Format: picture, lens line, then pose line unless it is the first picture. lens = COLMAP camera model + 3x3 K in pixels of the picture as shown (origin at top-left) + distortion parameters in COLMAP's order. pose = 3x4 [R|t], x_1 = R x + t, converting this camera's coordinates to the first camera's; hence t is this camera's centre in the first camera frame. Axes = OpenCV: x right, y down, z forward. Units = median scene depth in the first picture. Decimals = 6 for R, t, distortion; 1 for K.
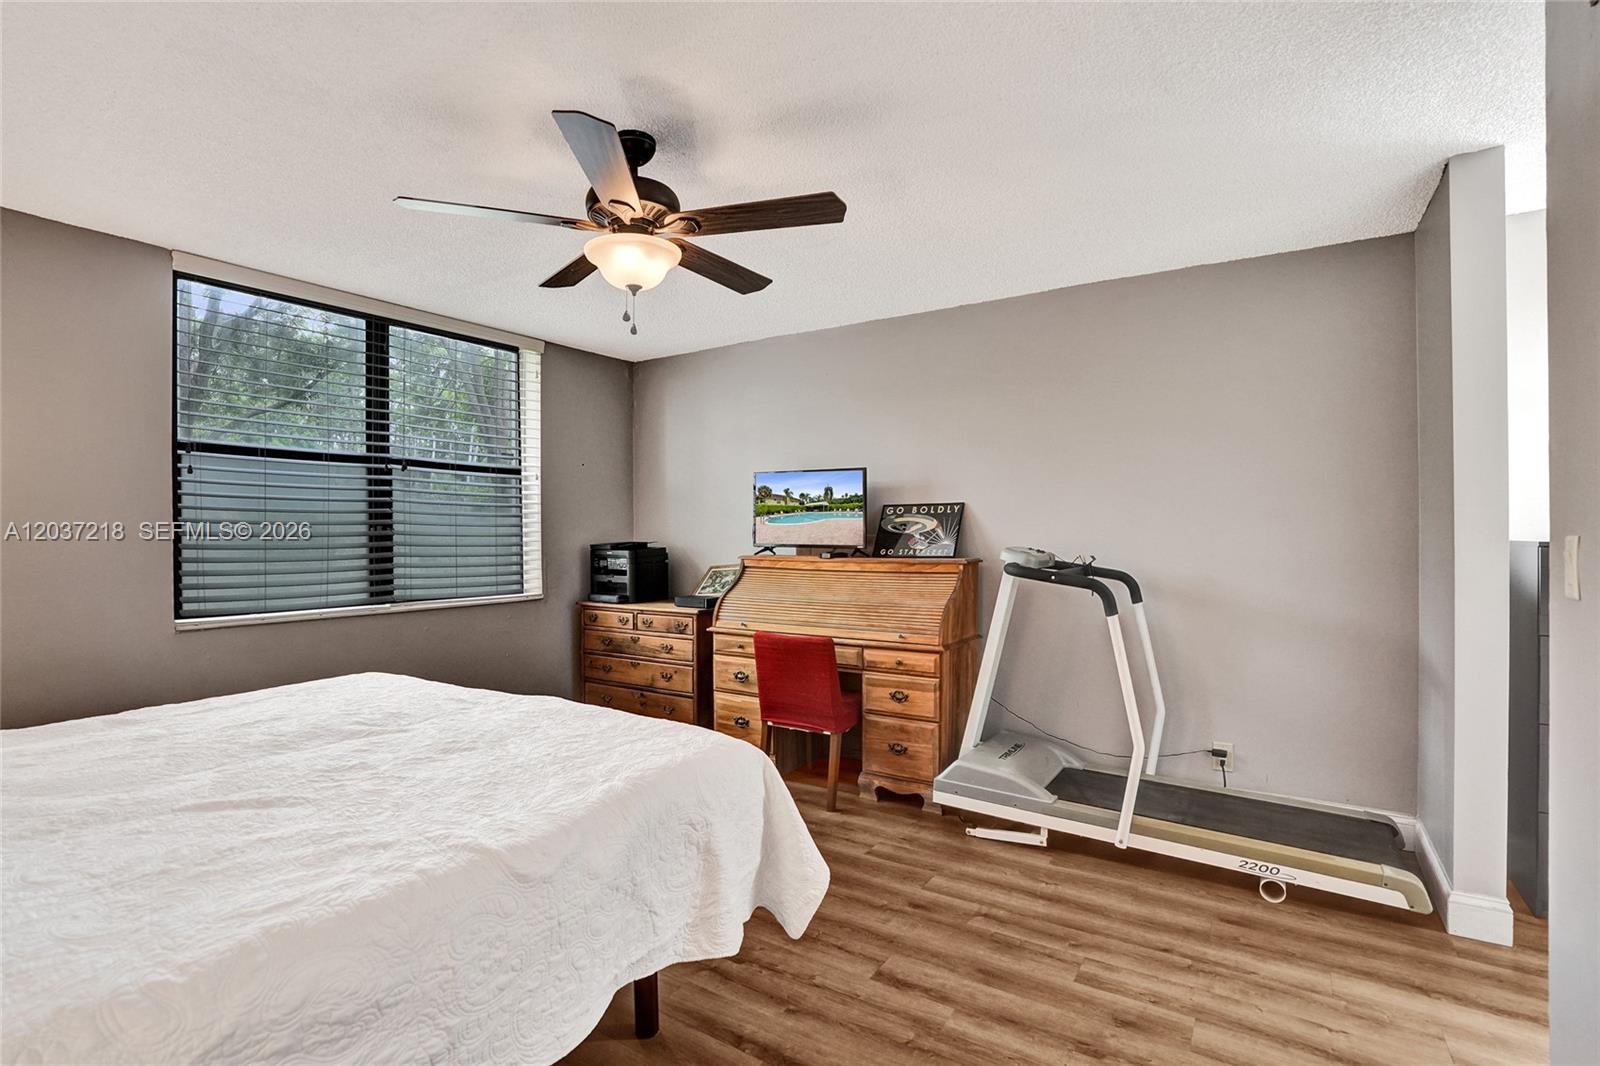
lens RADIAL K [[742.7, 0, 799.9], [0, 742.7, 532.6], [0, 0, 1]] dist [-0.069638, 0.025051]
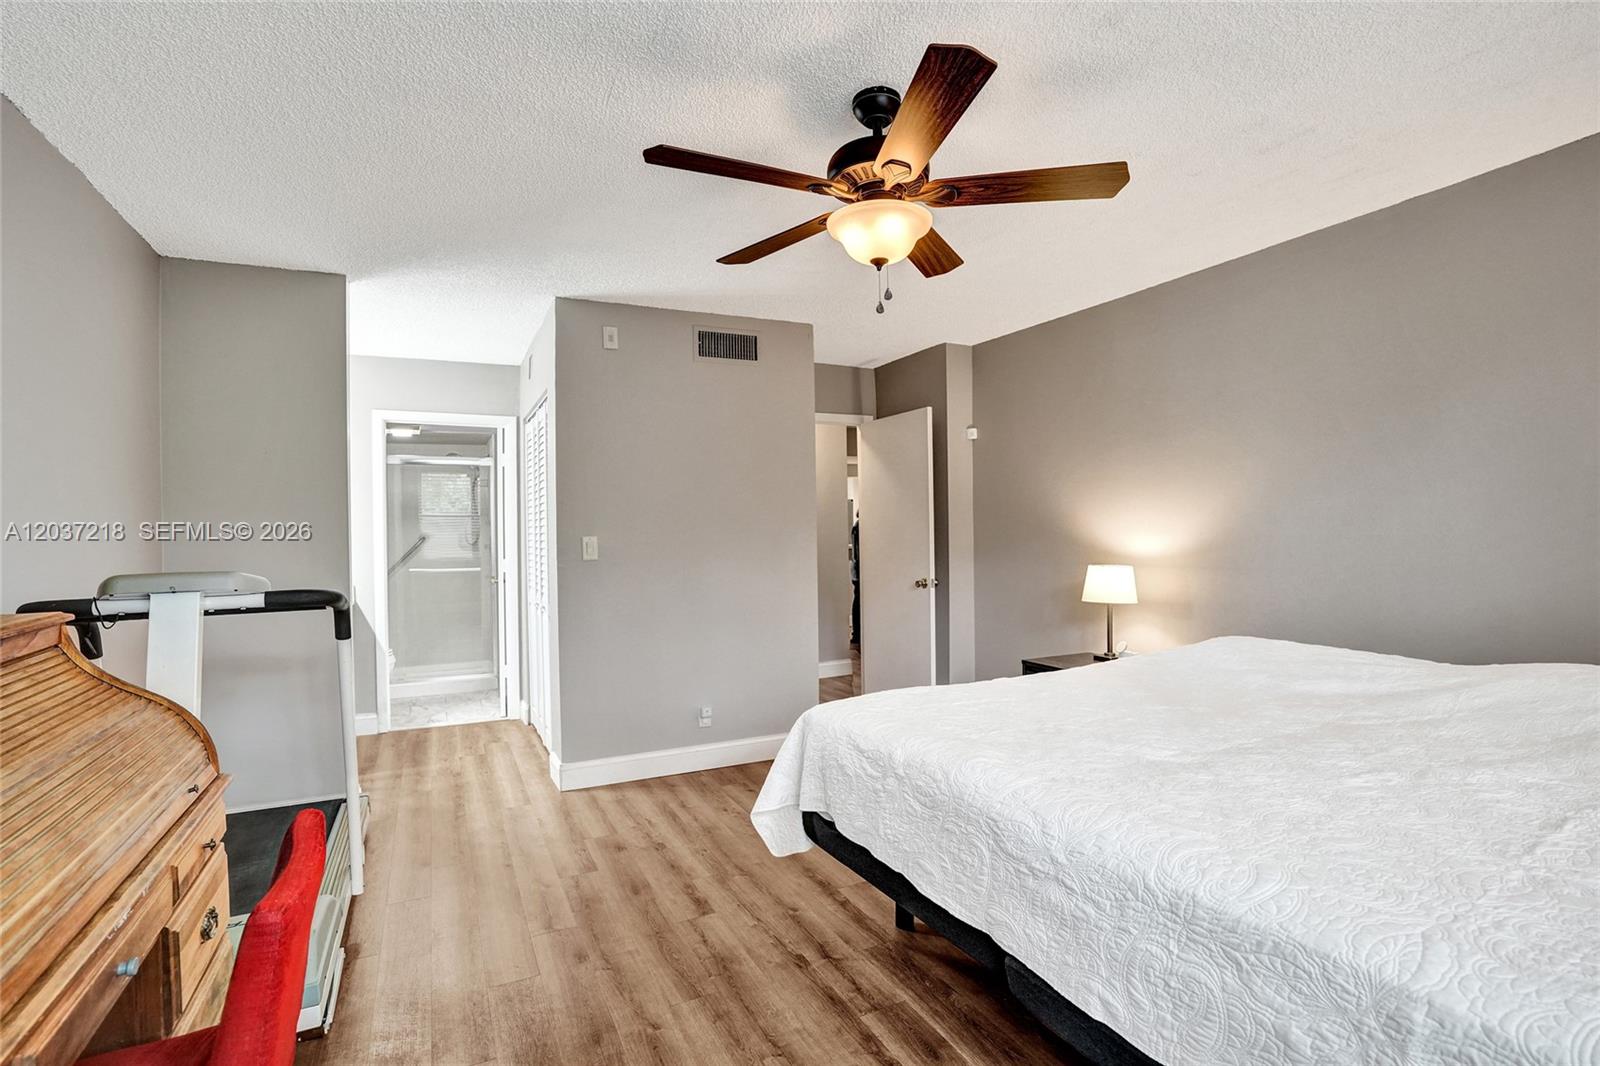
lens RADIAL K [[742.7, 0, 793.2], [0, 742.7, 536.5], [0, 0, 1]] dist [-0.069638, 0.025051]
pose [[-0.865168, 0.011174, 0.501358, -0.405554], [0.013742, 0.999905, 0.001428, 0.001213], [-0.501295, 0.008125, -0.865239, 1.289826]]
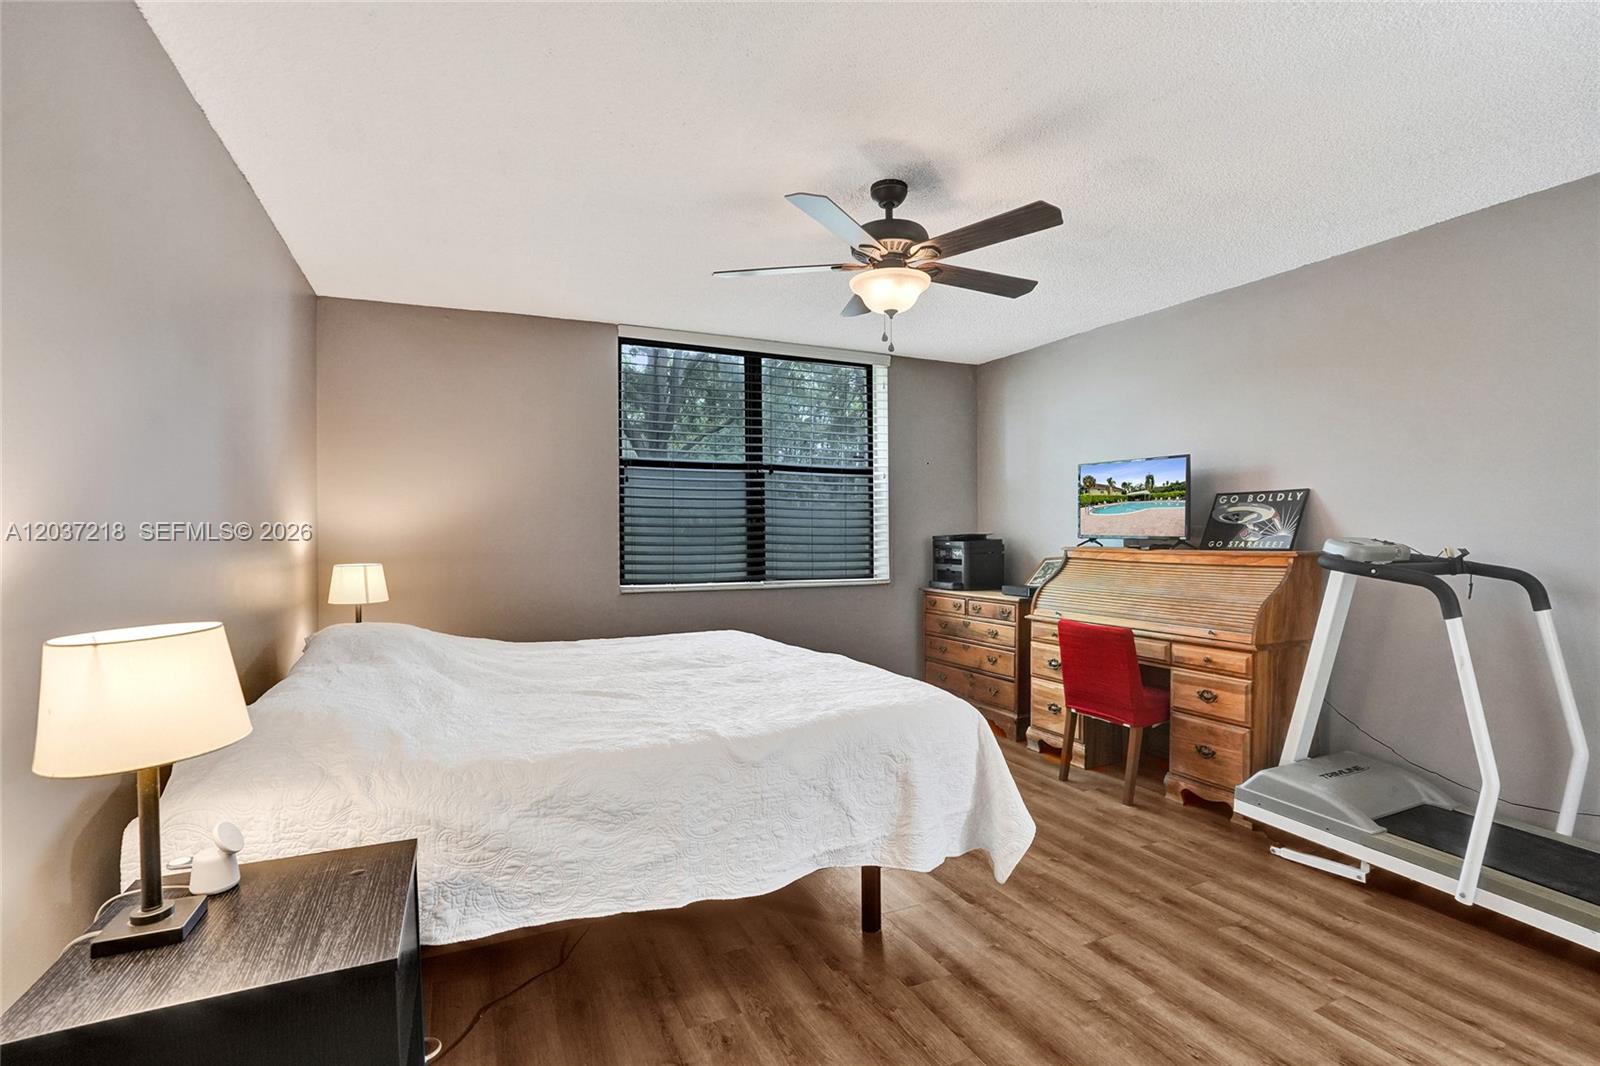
lens RADIAL K [[742.7, 0, 794.4], [0, 742.7, 533.3], [0, 0, 1]] dist [-0.069638, 0.025051]
pose [[0.850300, 0.002977, -0.526289, 0.189112], [-0.000692, 0.999989, 0.004539, 0.012139], [0.526297, -0.003495, 0.850293, -0.065043]]
